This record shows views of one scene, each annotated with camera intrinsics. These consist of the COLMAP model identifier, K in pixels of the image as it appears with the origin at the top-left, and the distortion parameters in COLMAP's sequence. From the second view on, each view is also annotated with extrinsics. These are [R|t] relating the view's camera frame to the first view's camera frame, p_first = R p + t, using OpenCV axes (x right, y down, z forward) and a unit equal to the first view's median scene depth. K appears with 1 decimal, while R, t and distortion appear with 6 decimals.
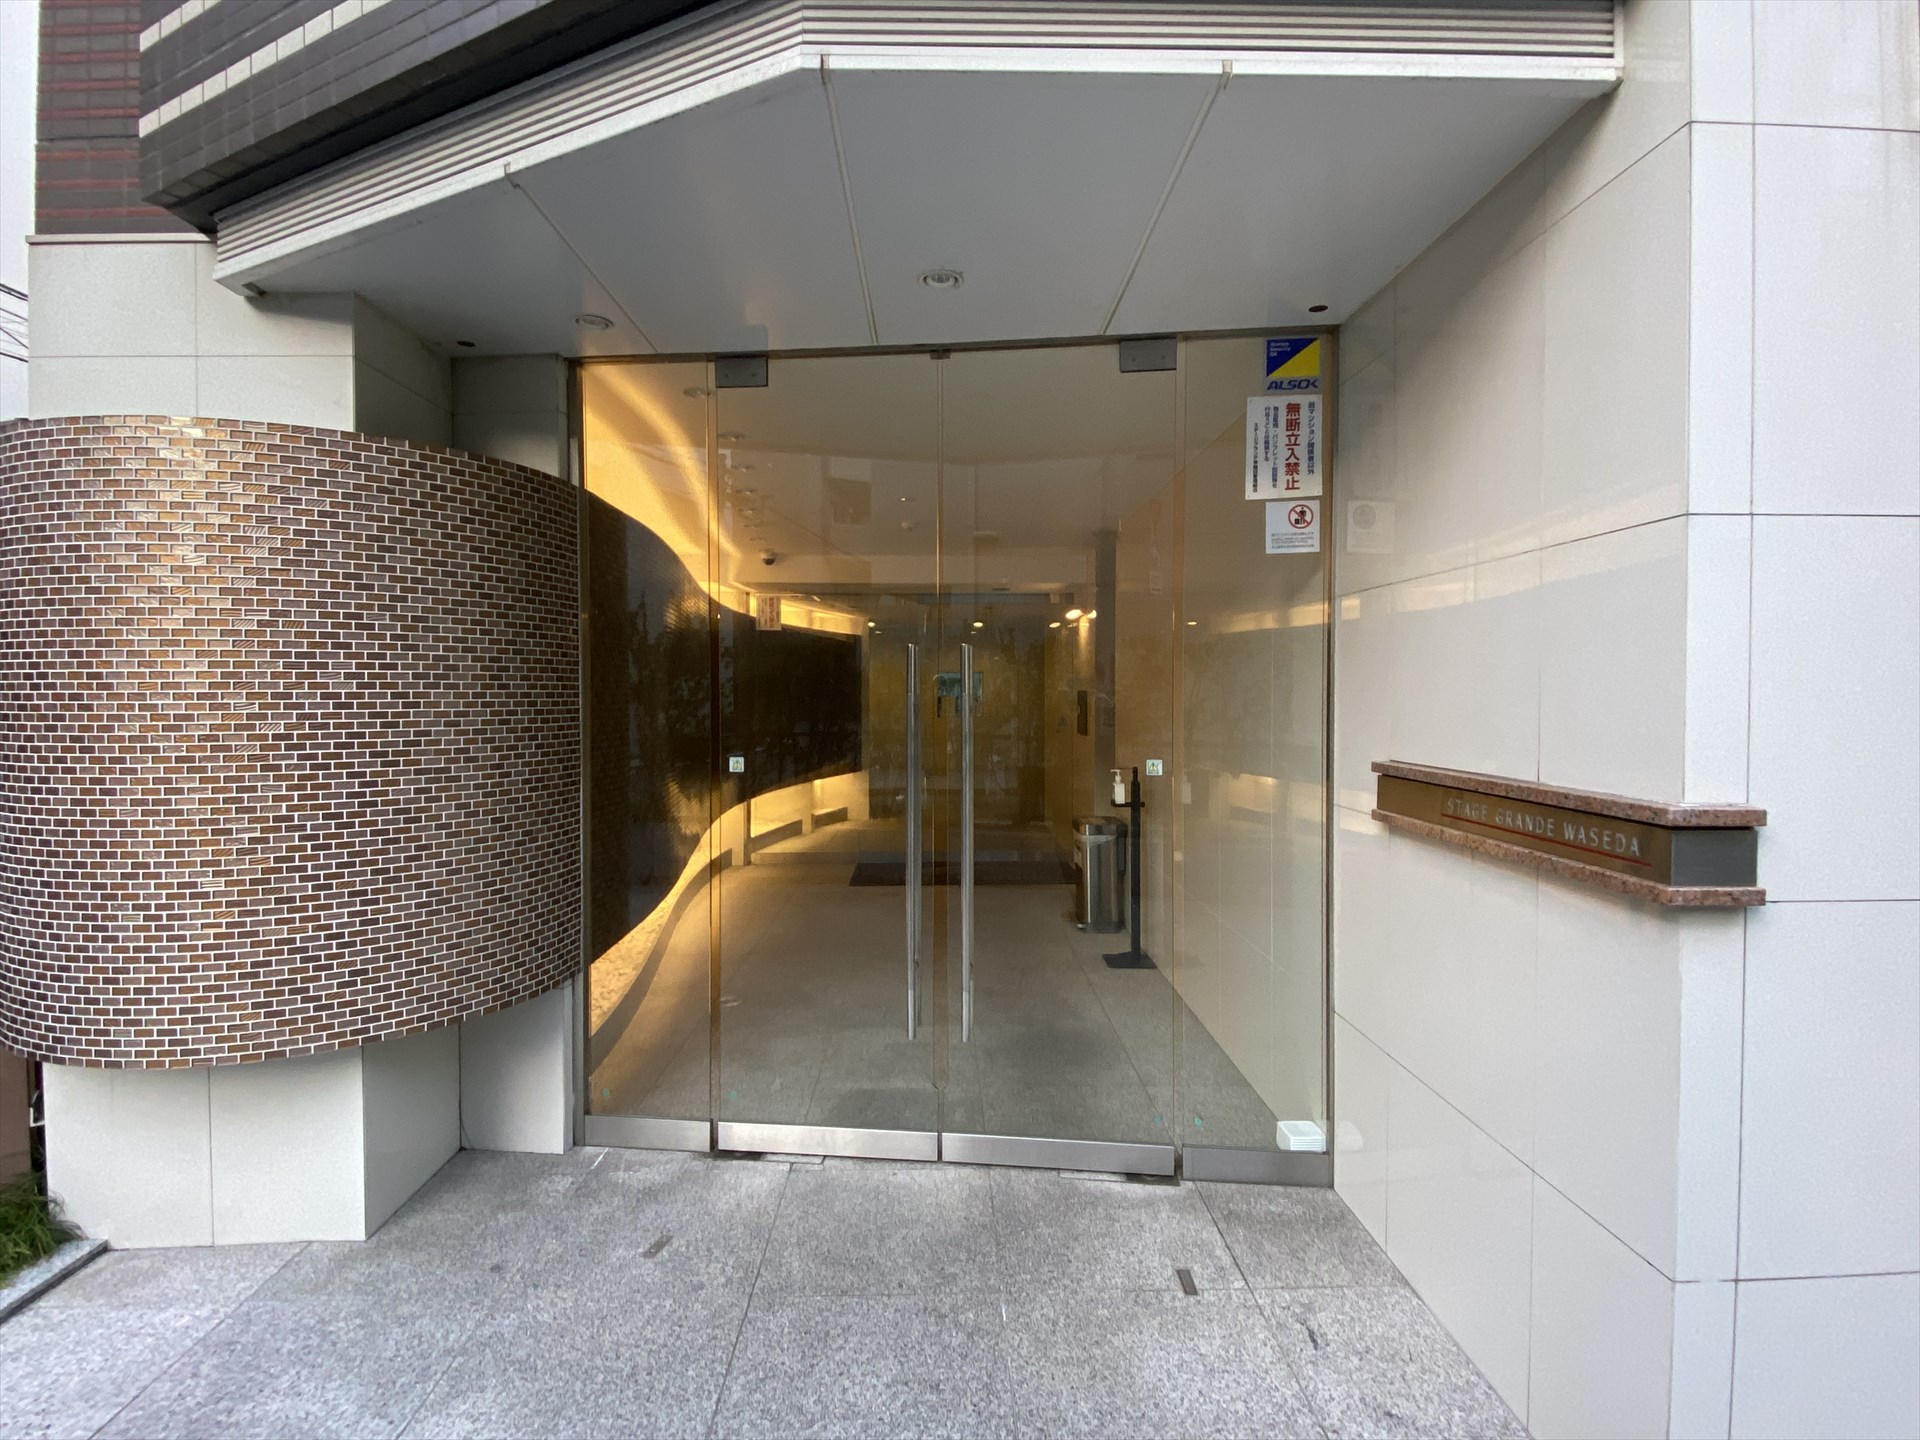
lens RADIAL K [[968.8, 0, 960.0], [0, 968.8, 720.0], [0, 0, 1]] dist [-0.000632, -0.000770]
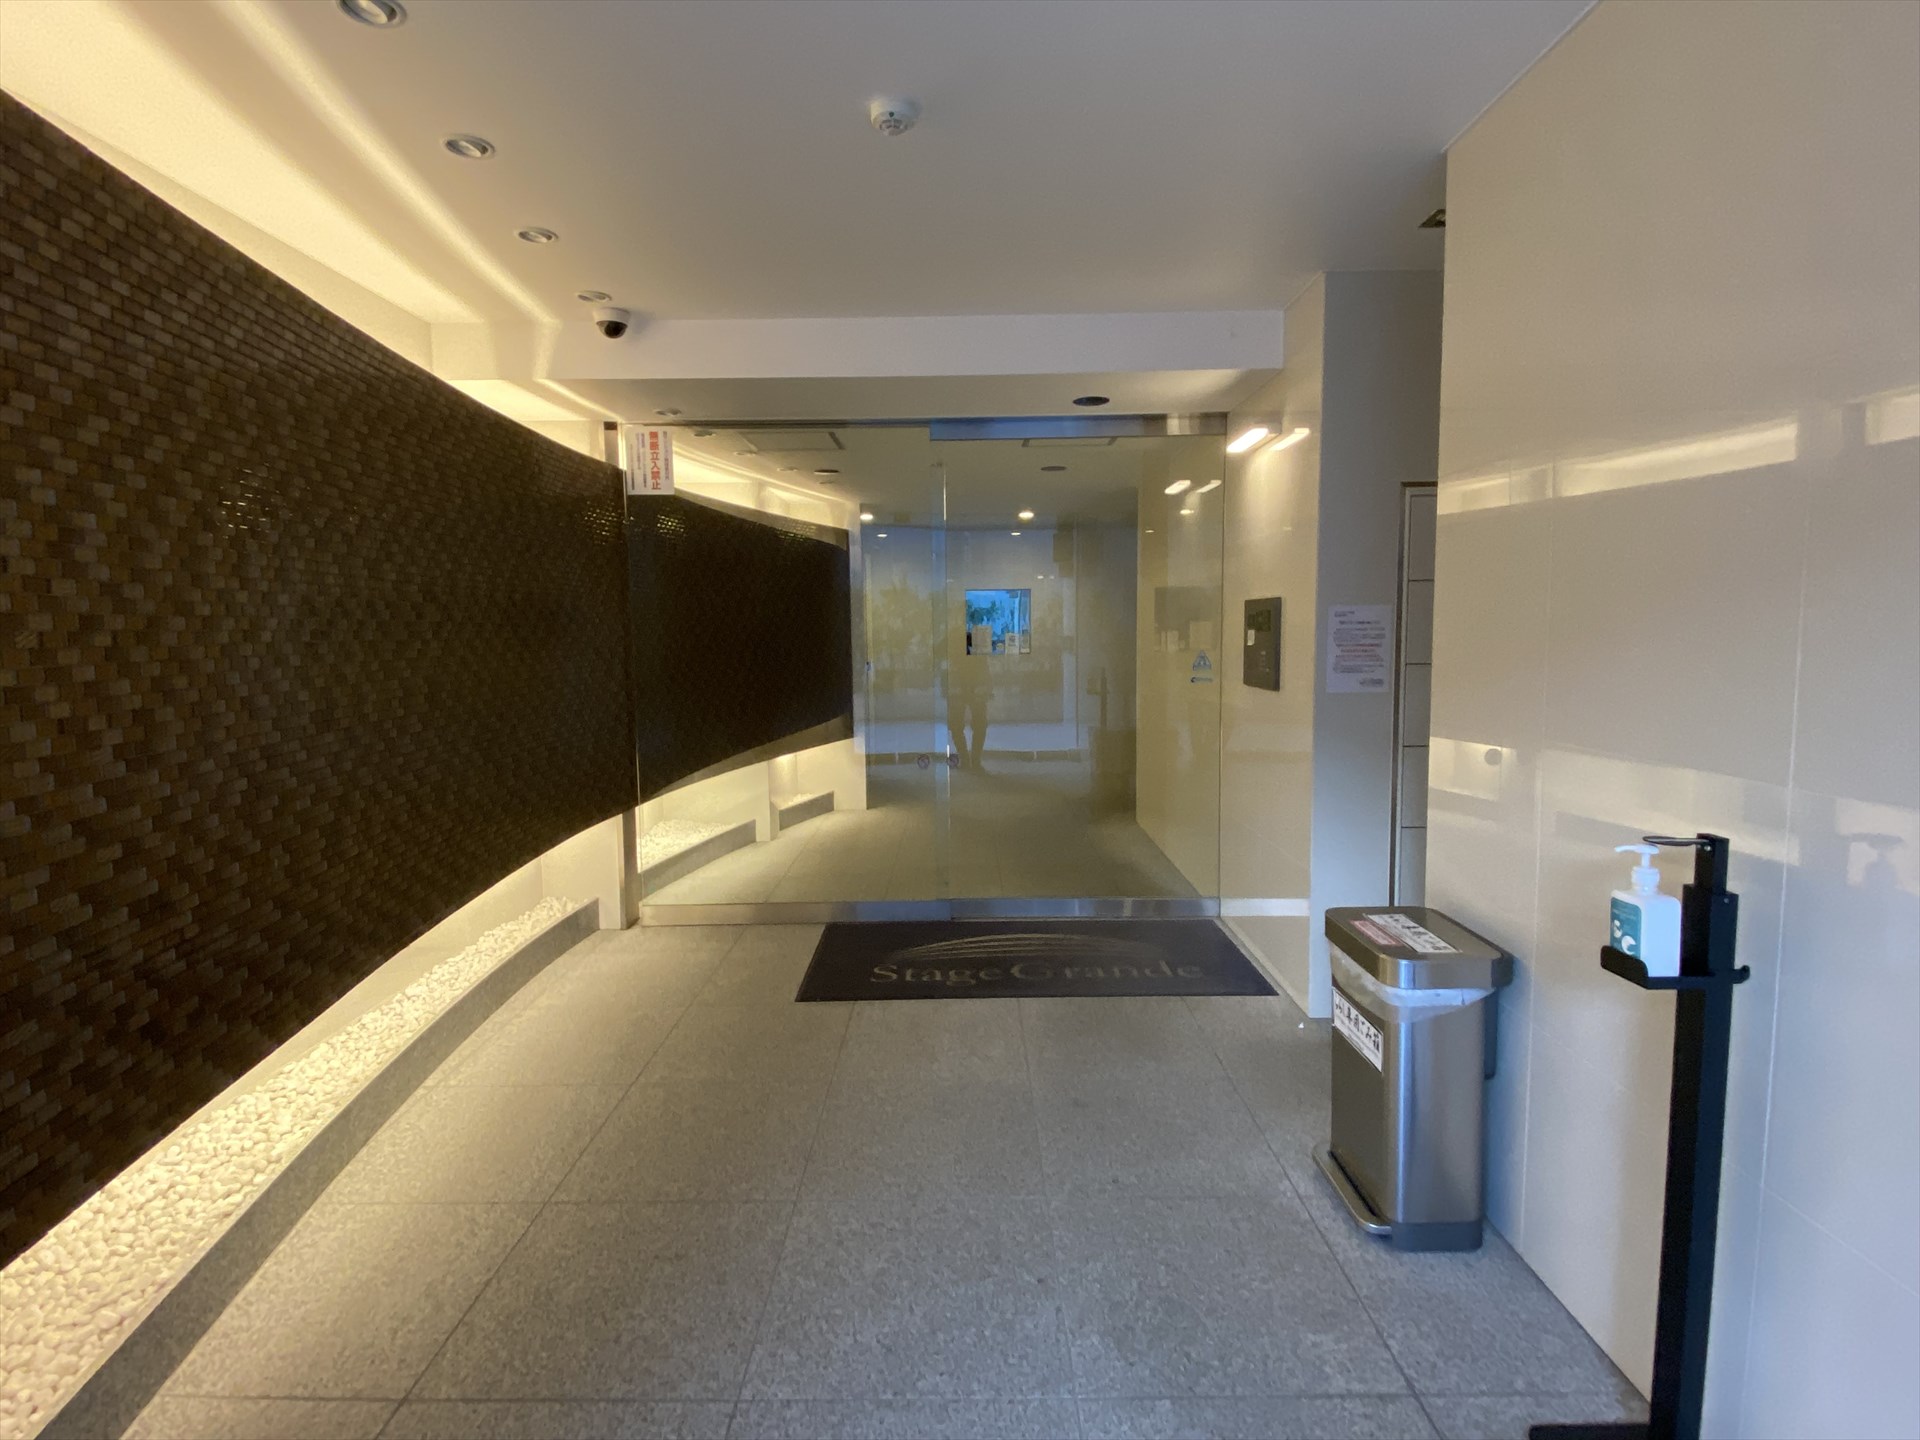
lens RADIAL K [[968.8, 0, 960.0], [0, 968.8, 720.0], [0, 0, 1]] dist [-0.000632, -0.000770]
pose [[0.999616, -0.008602, -0.026357, -0.016876], [0.010243, 0.997977, 0.062749, -0.001043], [0.025764, -0.062995, 0.997681, 0.524713]]
